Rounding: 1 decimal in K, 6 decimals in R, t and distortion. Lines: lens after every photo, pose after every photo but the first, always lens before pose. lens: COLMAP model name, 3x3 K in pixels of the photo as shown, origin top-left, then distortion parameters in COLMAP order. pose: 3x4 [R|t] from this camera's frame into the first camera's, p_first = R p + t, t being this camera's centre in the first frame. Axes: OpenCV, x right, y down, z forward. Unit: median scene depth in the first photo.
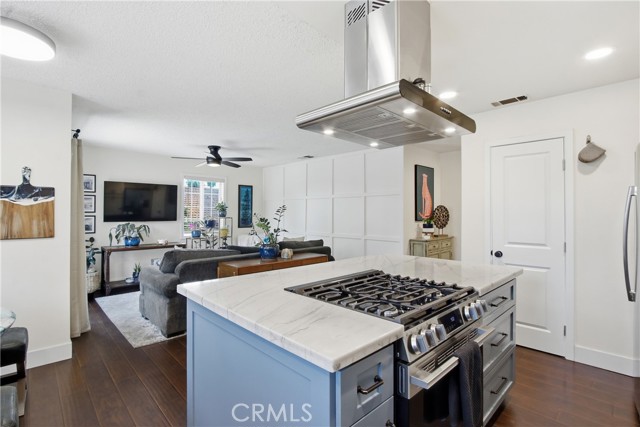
lens RADIAL K [[306.5, 0, 312.8], [0, 306.5, 212.9], [0, 0, 1]] dist [-0.016833, 0.000857]
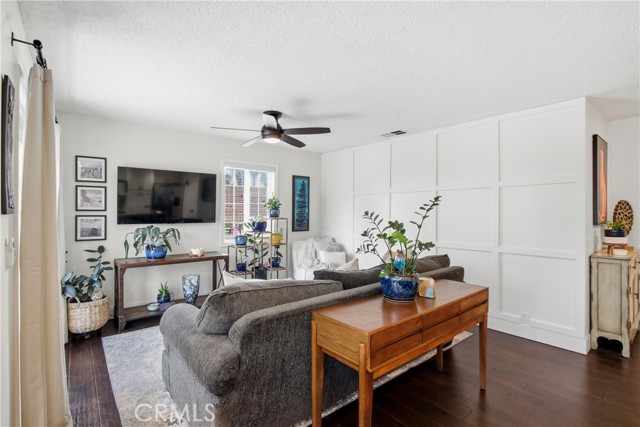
lens RADIAL K [[306.5, 0, 312.8], [0, 306.5, 212.9], [0, 0, 1]] dist [-0.016833, 0.000857]
pose [[0.996431, 0.001515, -0.084392, -0.177990], [-0.001430, 0.999998, 0.001071, 0.001726], [0.084393, -0.000947, 0.996432, 0.338570]]
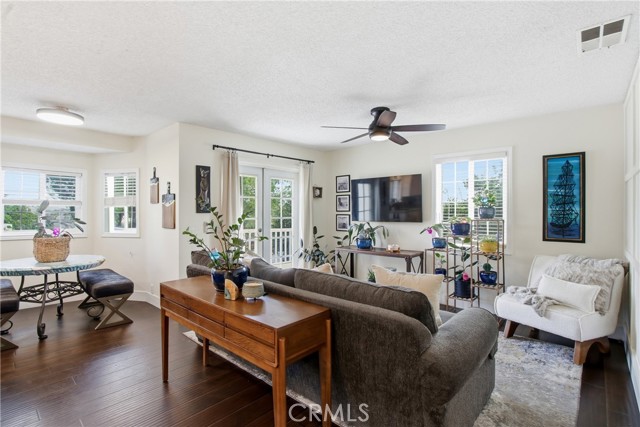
lens RADIAL K [[306.5, 0, 312.8], [0, 306.5, 212.9], [0, 0, 1]] dist [-0.016833, 0.000857]
pose [[0.068435, 0.001827, -0.997654, 0.320576], [-0.000242, 0.999998, 0.001815, 0.001891], [0.997656, 0.000117, 0.068436, 0.814342]]
